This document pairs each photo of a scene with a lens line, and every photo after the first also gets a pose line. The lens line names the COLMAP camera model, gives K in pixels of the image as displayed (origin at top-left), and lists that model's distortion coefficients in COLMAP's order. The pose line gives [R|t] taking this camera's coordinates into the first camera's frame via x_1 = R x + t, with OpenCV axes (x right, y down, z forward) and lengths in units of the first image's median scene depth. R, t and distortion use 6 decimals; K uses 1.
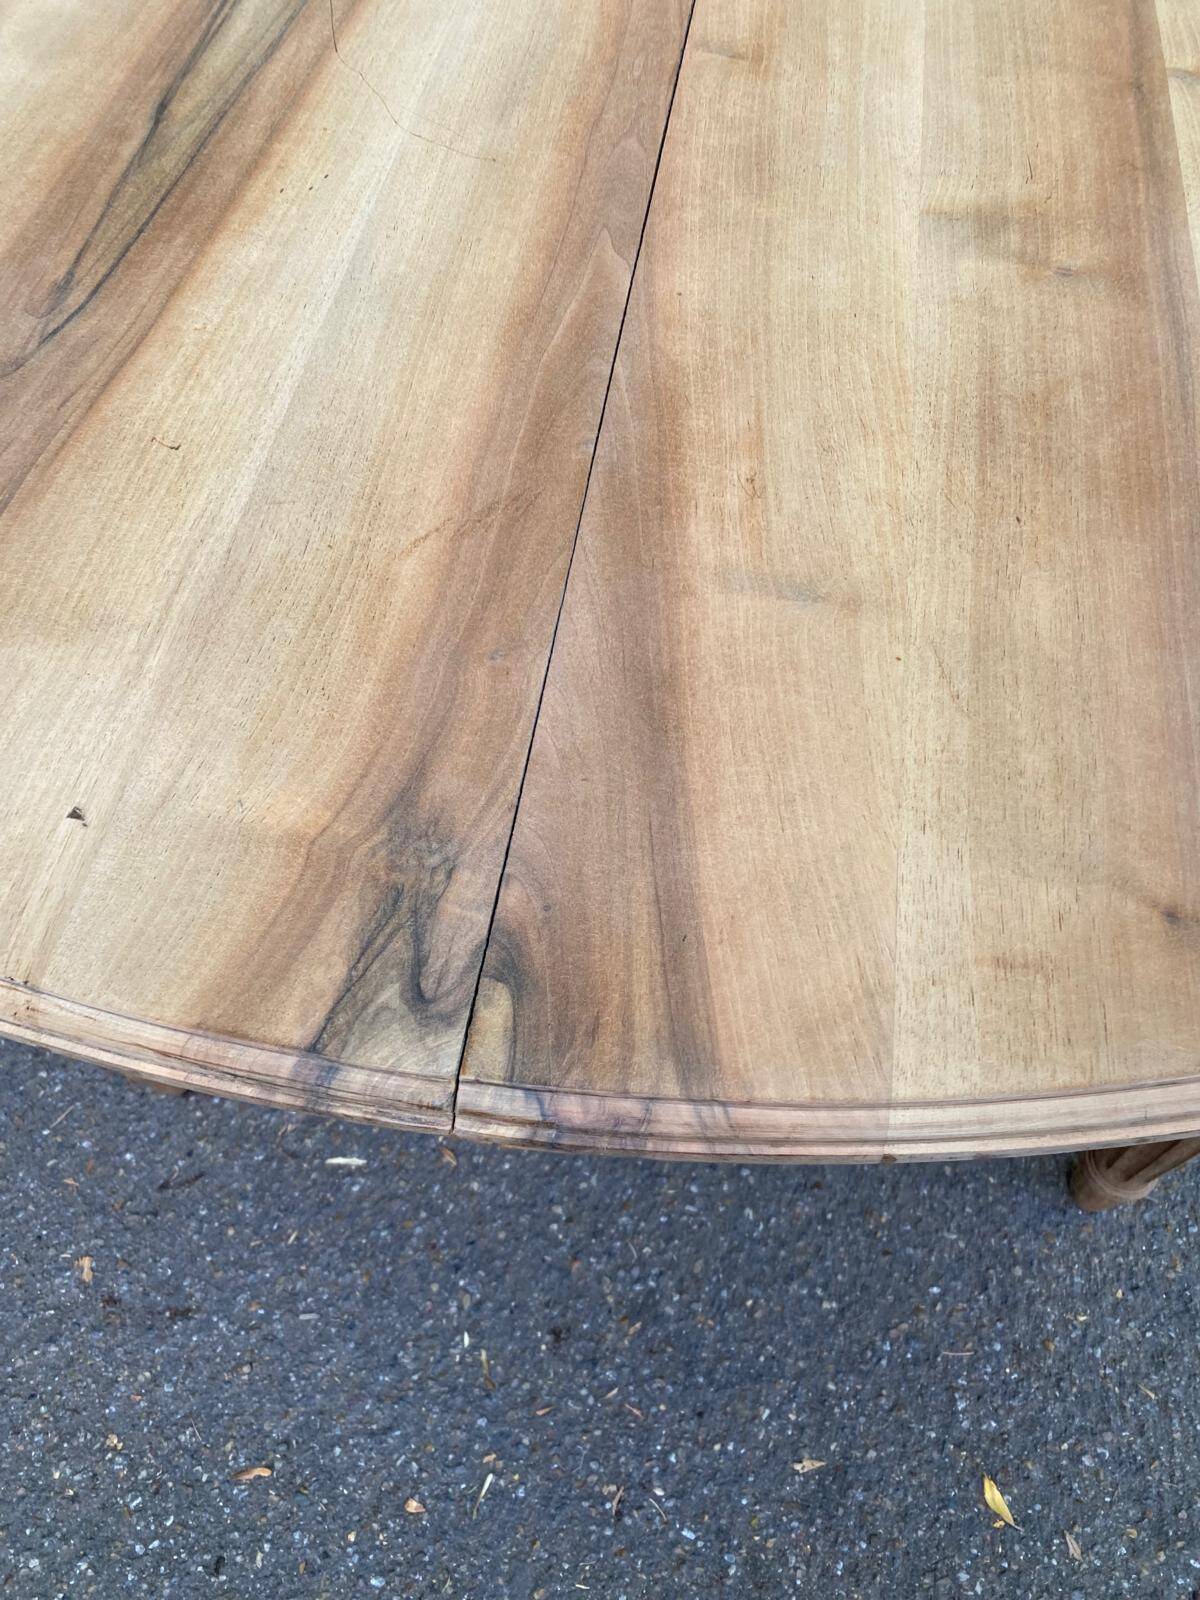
lens RADIAL K [[1225.2, 0, 598.0], [0, 1225.2, 789.2], [0, 0, 1]] dist [0.013648, -0.023690]
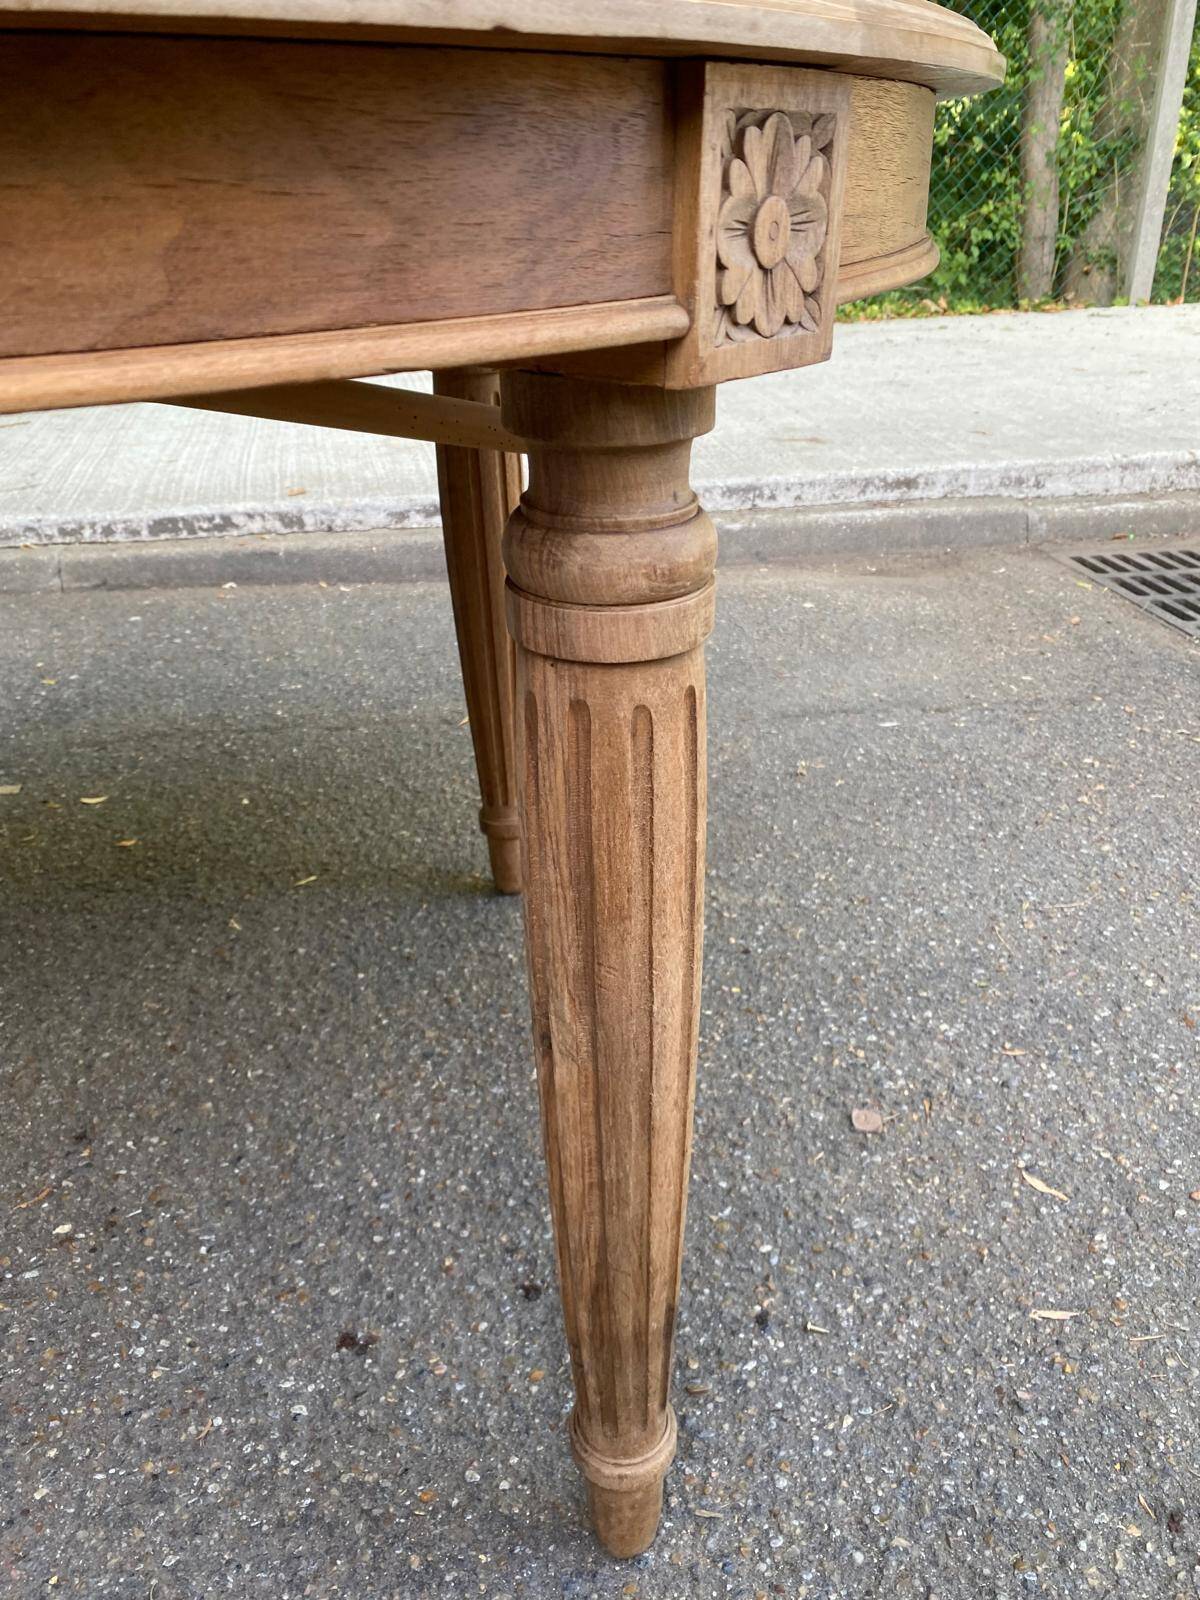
lens RADIAL K [[1225.2, 0, 607.7], [0, 1225.2, 778.7], [0, 0, 1]] dist [0.013648, -0.023690]
pose [[0.953540, -0.105598, 0.282152, 0.499666], [0.239575, 0.833633, -0.497654, 0.641346], [-0.182660, 0.542130, 0.820201, 0.478422]]
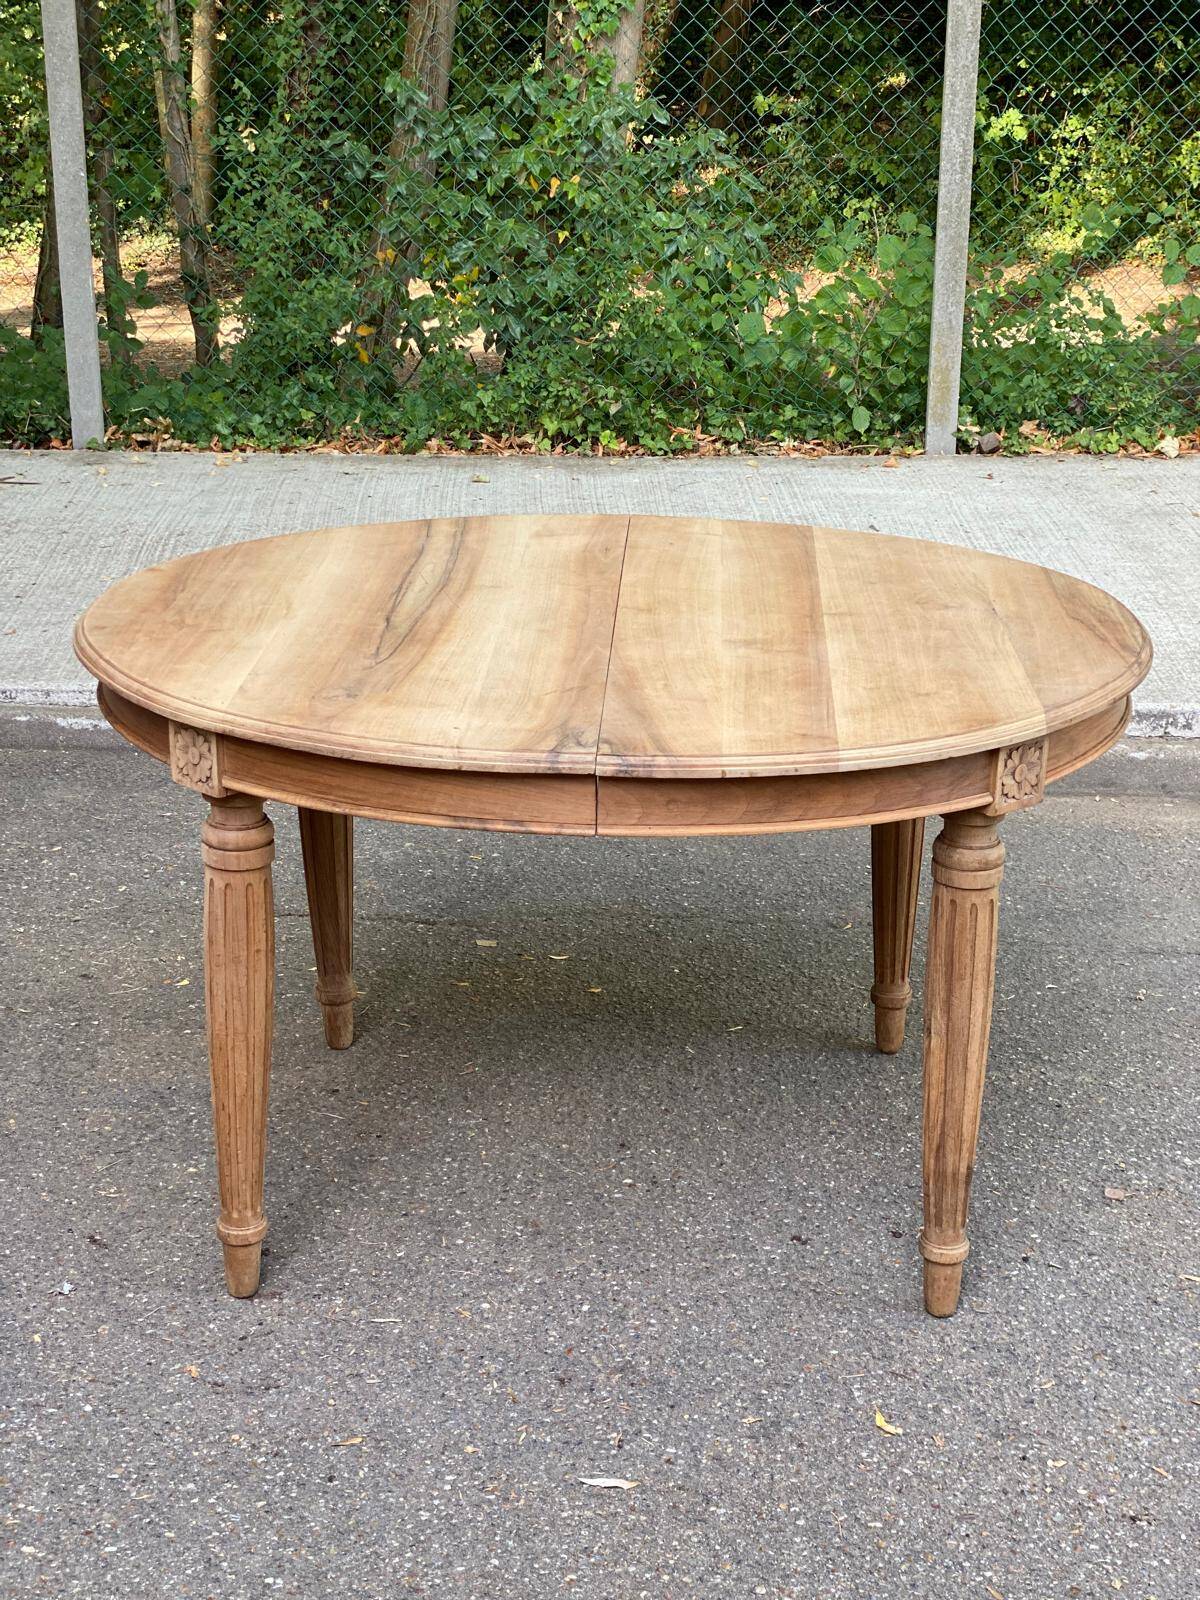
lens RADIAL K [[2429.8, 0, 599.1], [0, 2429.8, 794.1], [0, 0, 1]] dist [0.081506, 0.000000]
pose [[0.992169, 0.017955, 0.123602, -0.652986], [0.063614, 0.778992, -0.623799, 3.147321], [-0.107485, 0.626777, 0.771750, -2.870011]]
